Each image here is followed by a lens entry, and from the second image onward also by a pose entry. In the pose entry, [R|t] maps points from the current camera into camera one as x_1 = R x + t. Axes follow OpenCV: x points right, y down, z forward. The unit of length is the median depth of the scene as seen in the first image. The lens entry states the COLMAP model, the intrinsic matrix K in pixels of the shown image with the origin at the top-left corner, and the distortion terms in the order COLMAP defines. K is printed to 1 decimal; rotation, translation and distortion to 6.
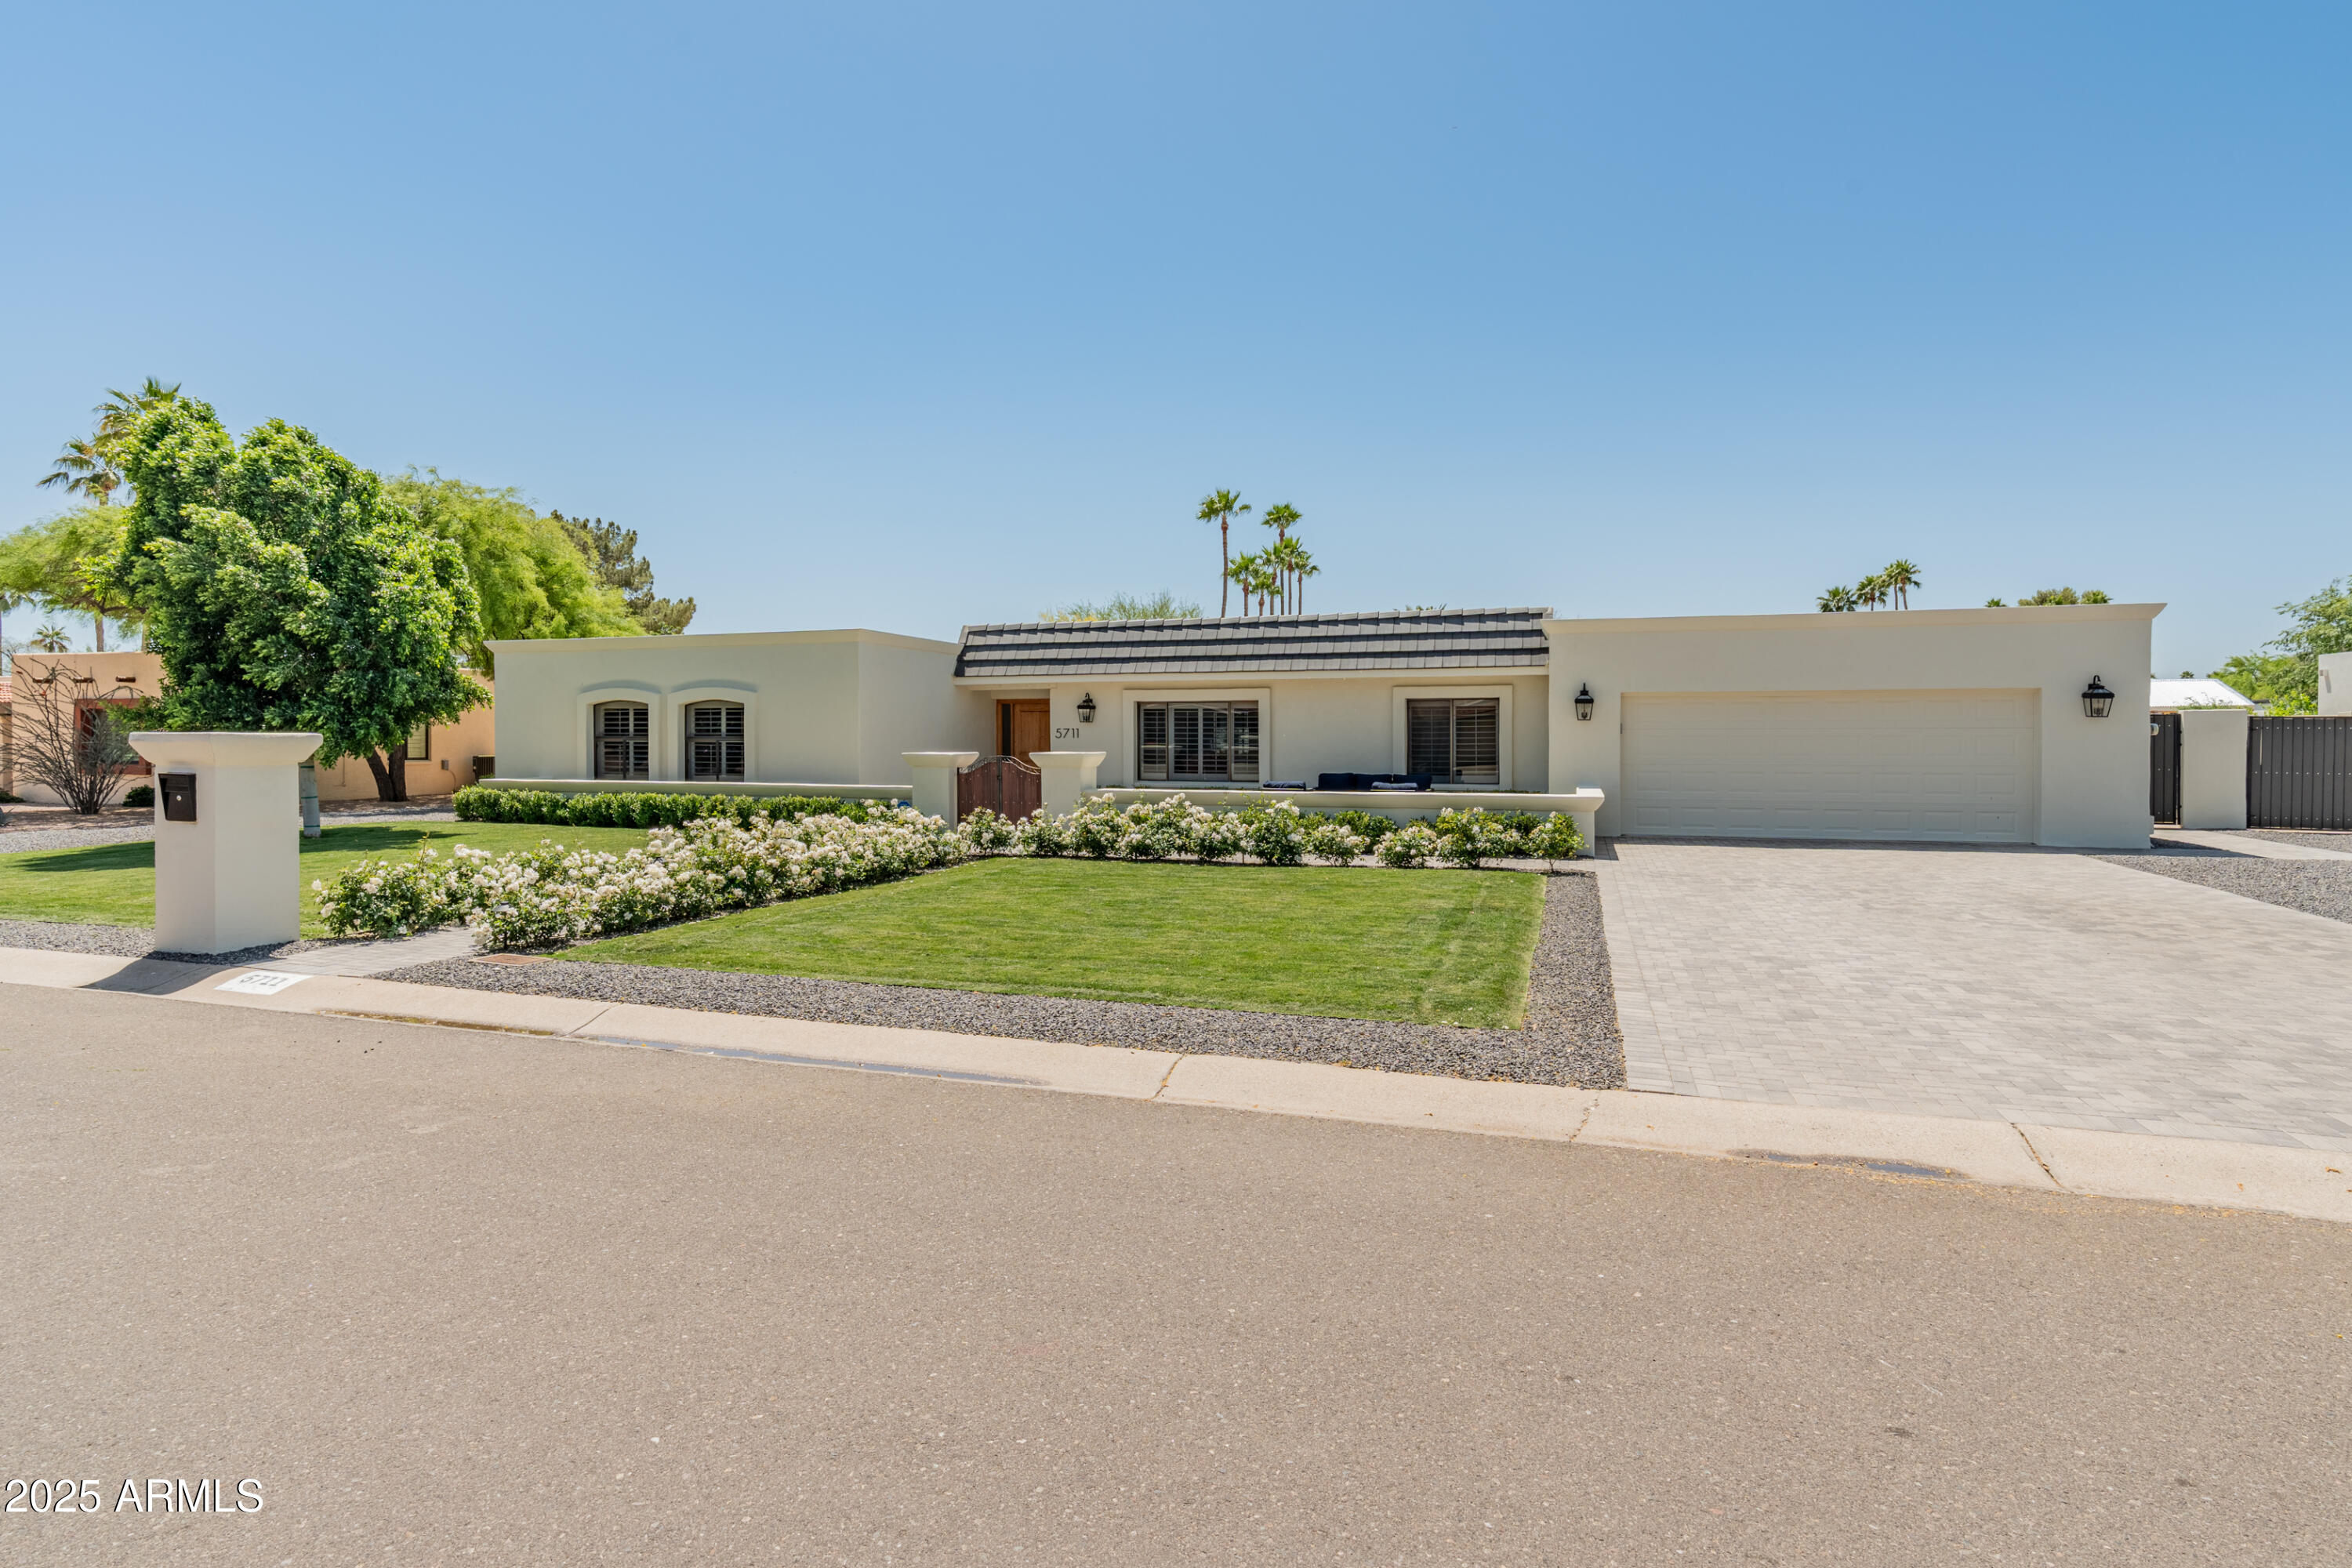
lens RADIAL K [[1148.2, 0, 1176.0], [0, 1148.2, 784.0], [0, 0, 1]] dist [-0.001535, -0.000017]
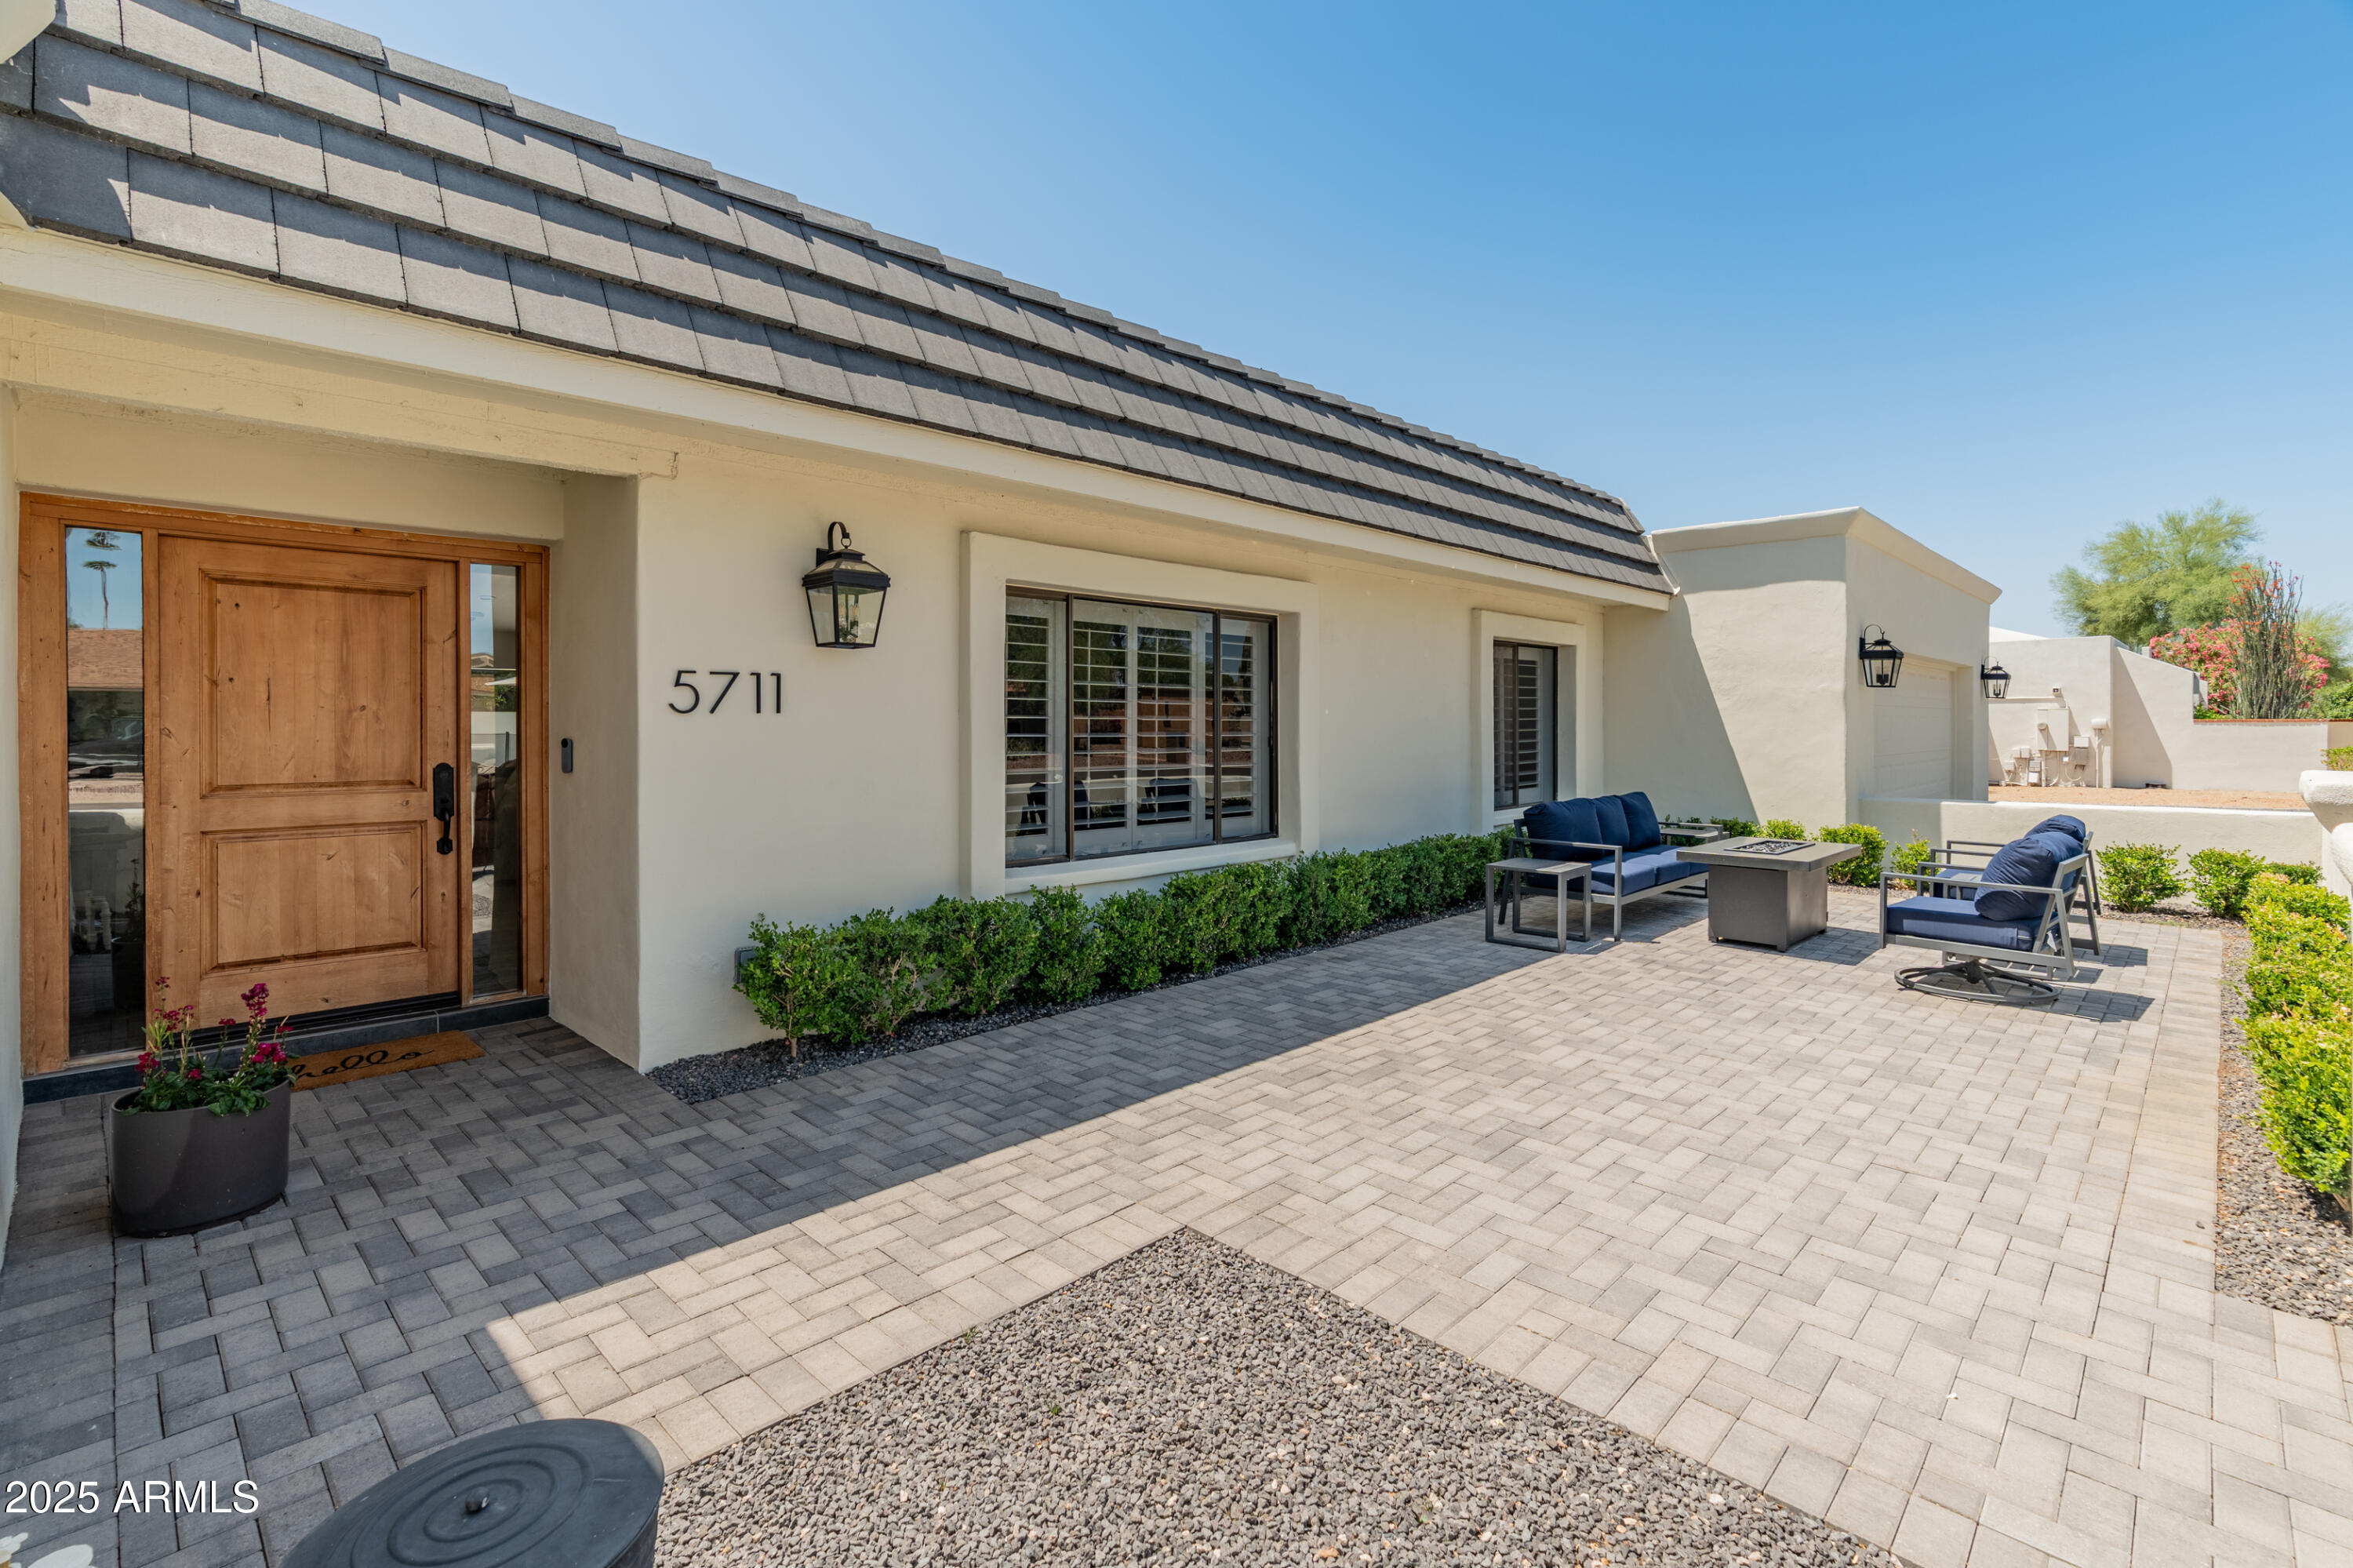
lens RADIAL K [[1065.4, 0, 1172.3], [0, 1065.4, 712.9], [0, 0, 1]] dist [0.002053, 0.000254]
pose [[0.455279, 0.001460, 0.890347, -0.251112], [0.031974, 0.999327, -0.017989, -0.036272], [-0.889774, 0.036658, 0.454926, 0.887955]]
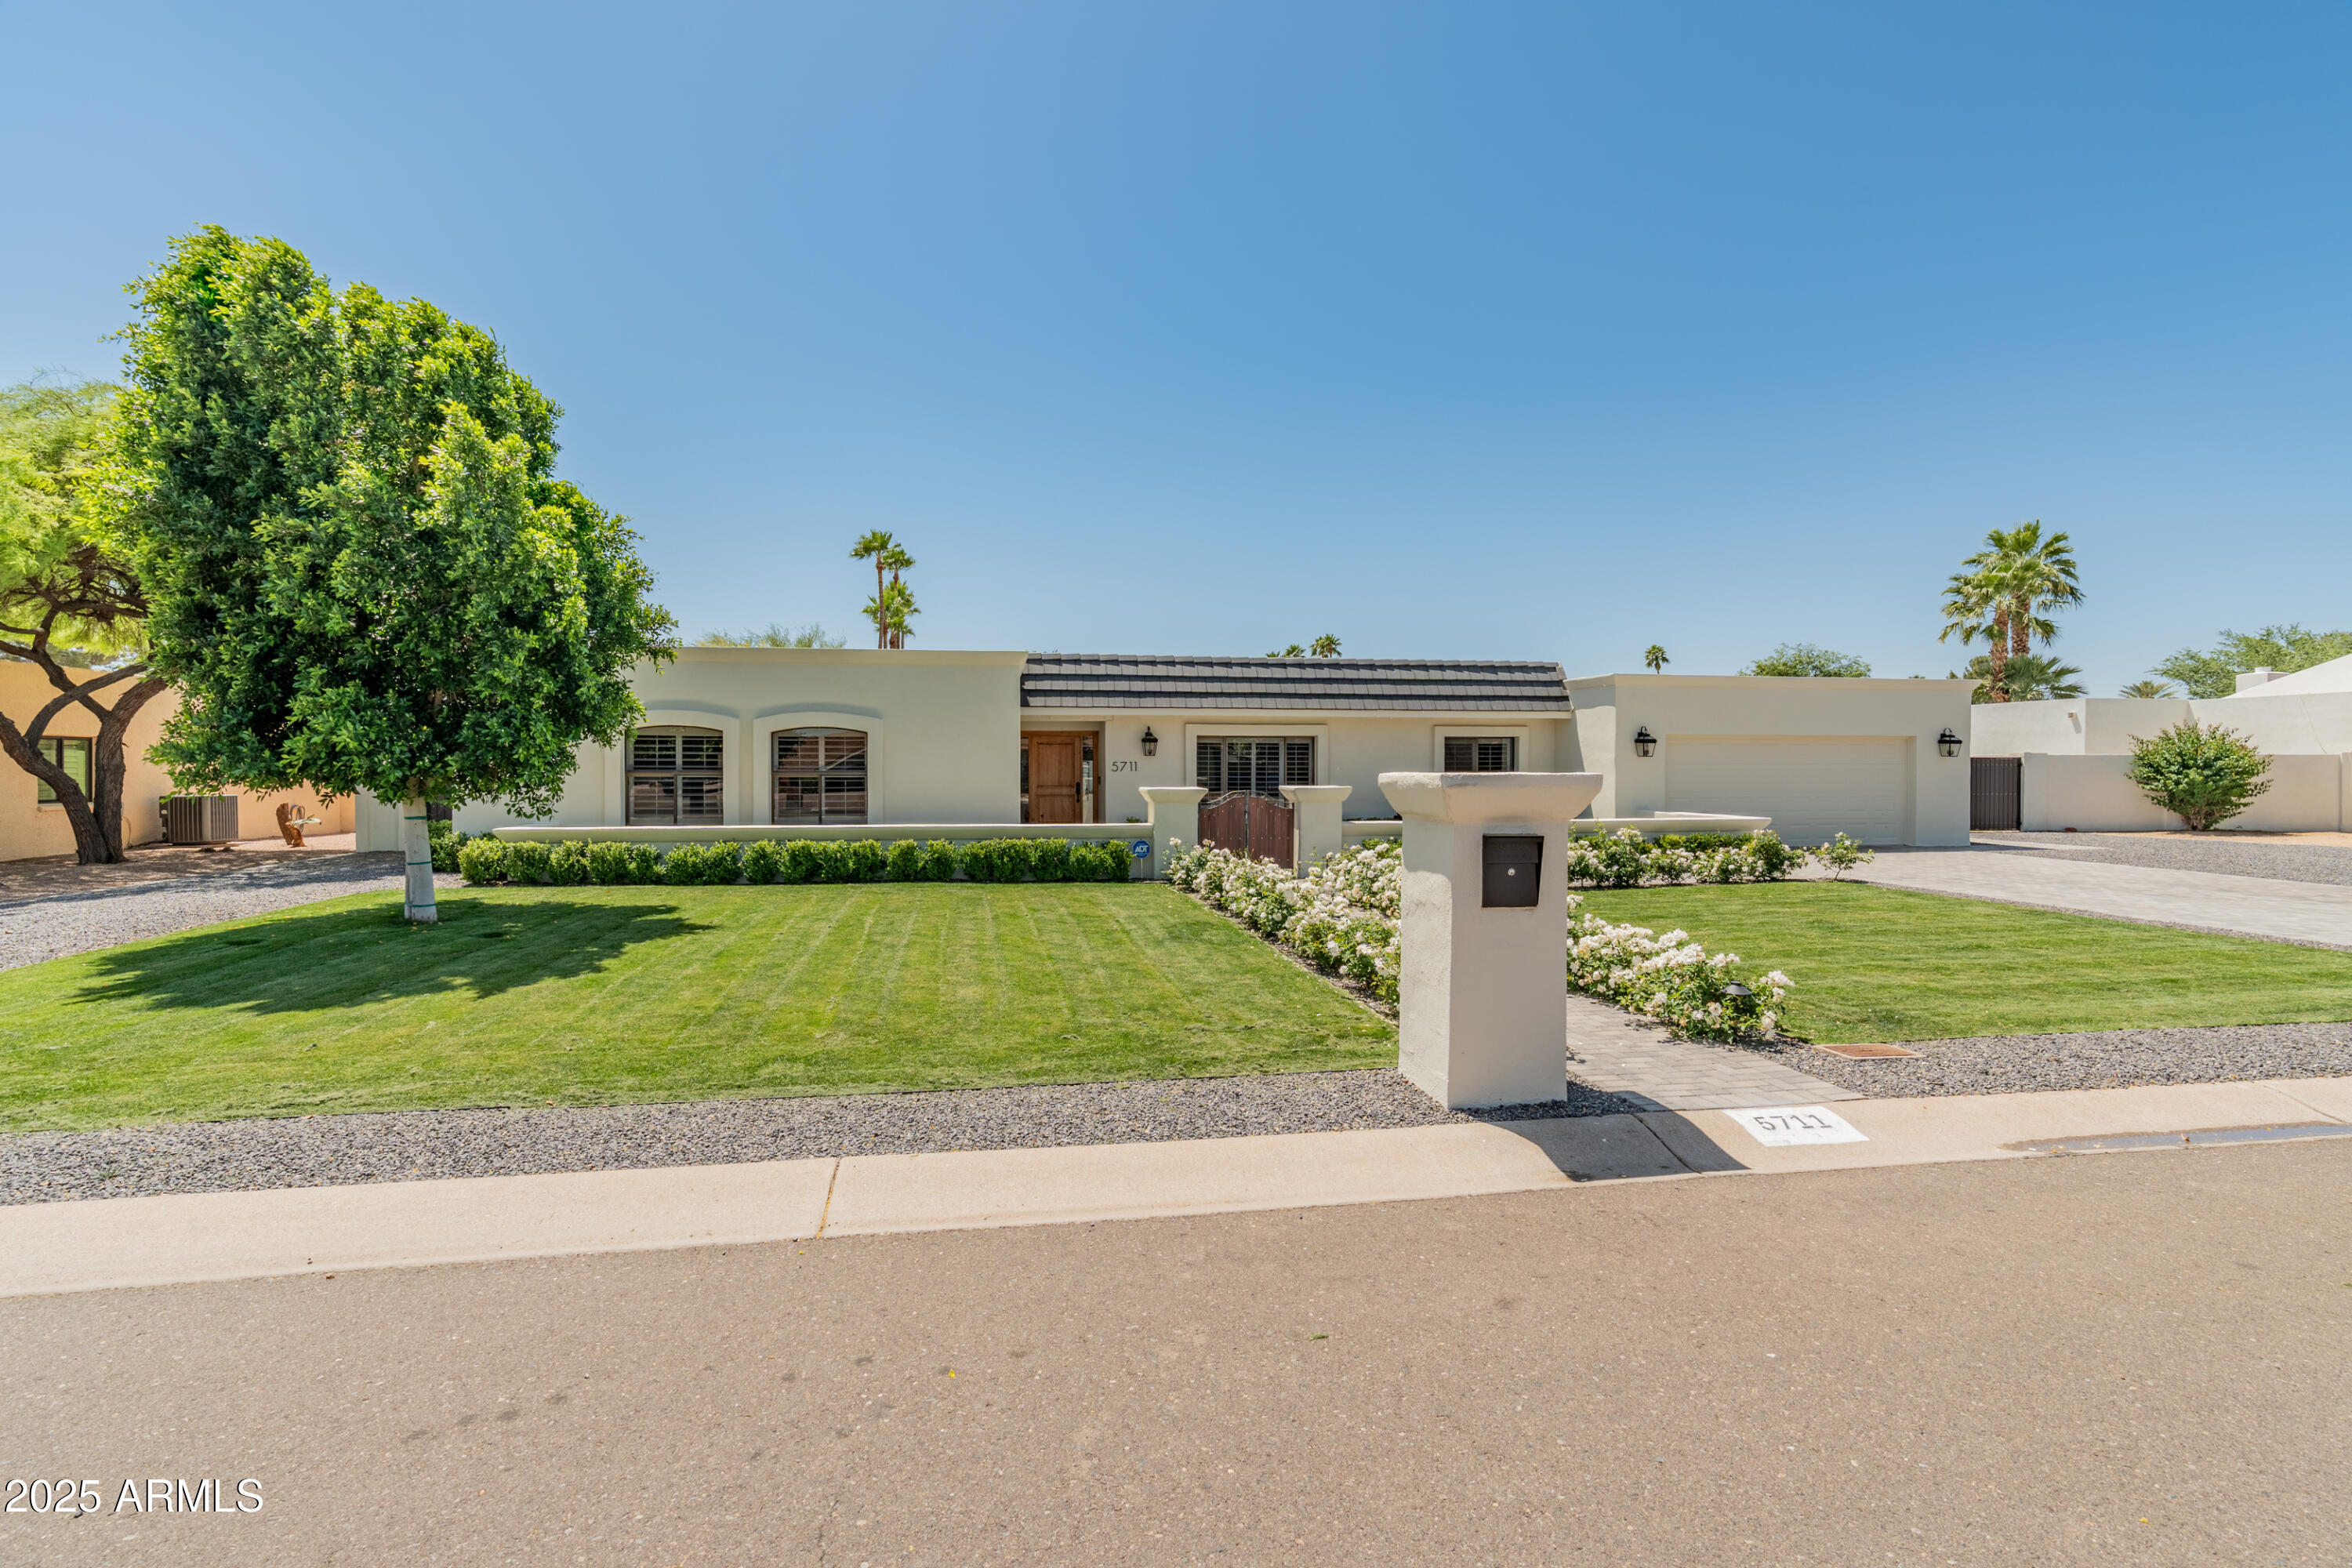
lens RADIAL K [[1064.9, 0, 1171.8], [0, 1064.9, 713.0], [0, 0, 1]] dist [0.002053, 0.000254]
pose [[0.893622, 0.024185, 0.448168, -0.497415], [0.018880, 0.995638, -0.091373, -0.006567], [-0.448423, 0.090115, 0.889267, 0.180595]]
